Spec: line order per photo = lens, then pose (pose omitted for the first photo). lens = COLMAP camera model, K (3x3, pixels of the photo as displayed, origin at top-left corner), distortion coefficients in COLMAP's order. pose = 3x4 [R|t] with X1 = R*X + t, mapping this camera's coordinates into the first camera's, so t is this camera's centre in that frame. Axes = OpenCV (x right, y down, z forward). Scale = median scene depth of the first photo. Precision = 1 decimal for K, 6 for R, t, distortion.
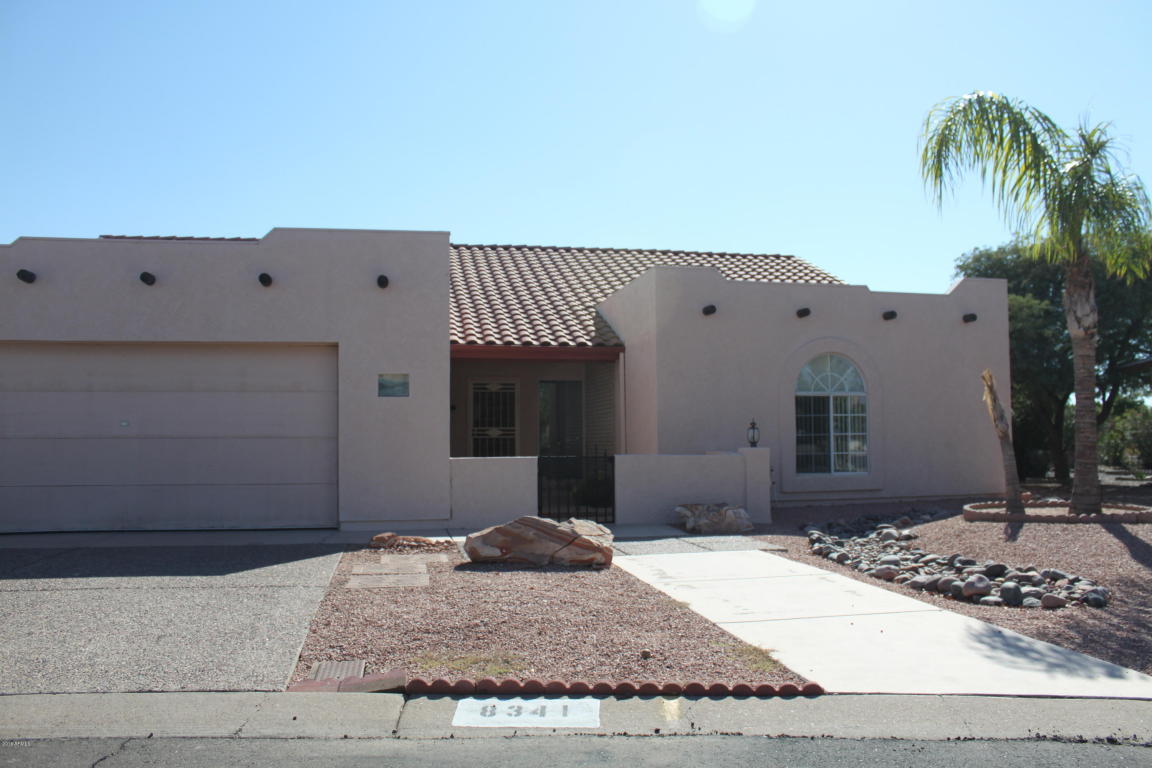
lens RADIAL K [[987.7, 0, 575.9], [0, 987.7, 385.5], [0, 0, 1]] dist [-0.129059, 0.124831]
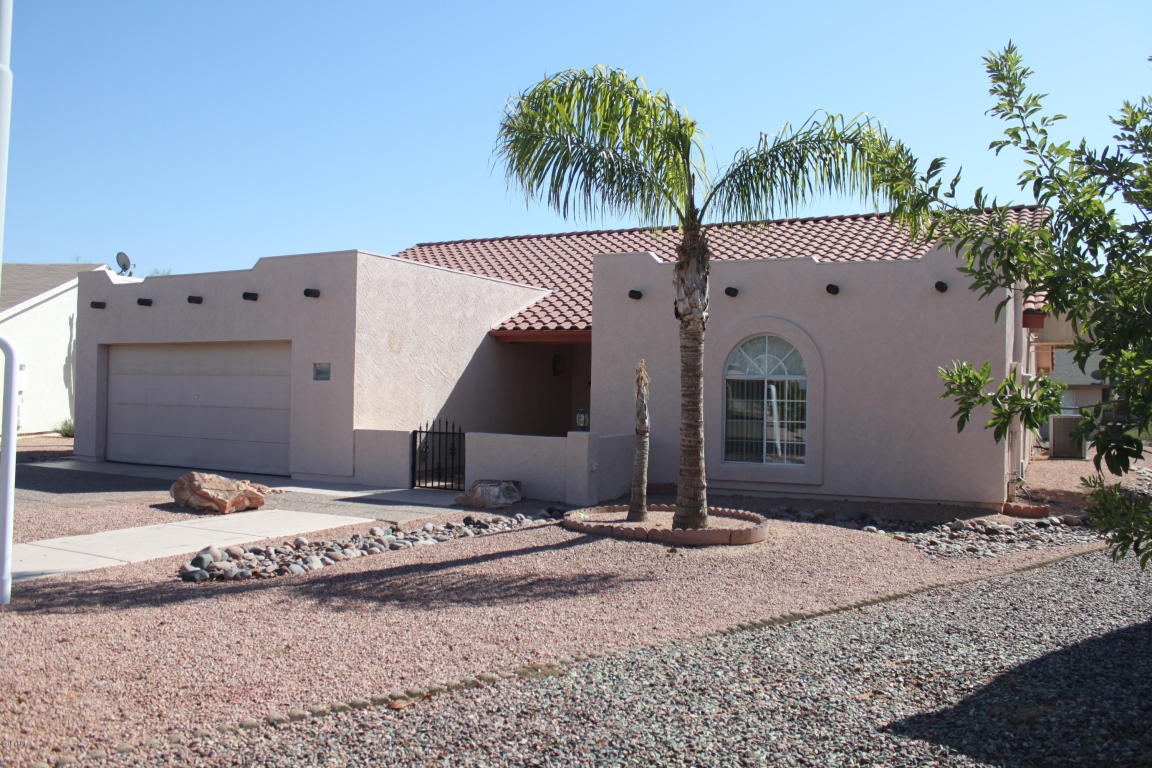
lens RADIAL K [[987.7, 0, 578.0], [0, 987.7, 383.3], [0, 0, 1]] dist [-0.129059, 0.124831]
pose [[0.766961, 0.012419, -0.641573, 0.716549], [0.010728, 0.999425, 0.032170, -0.018004], [0.641604, -0.031556, 0.766387, 0.170894]]
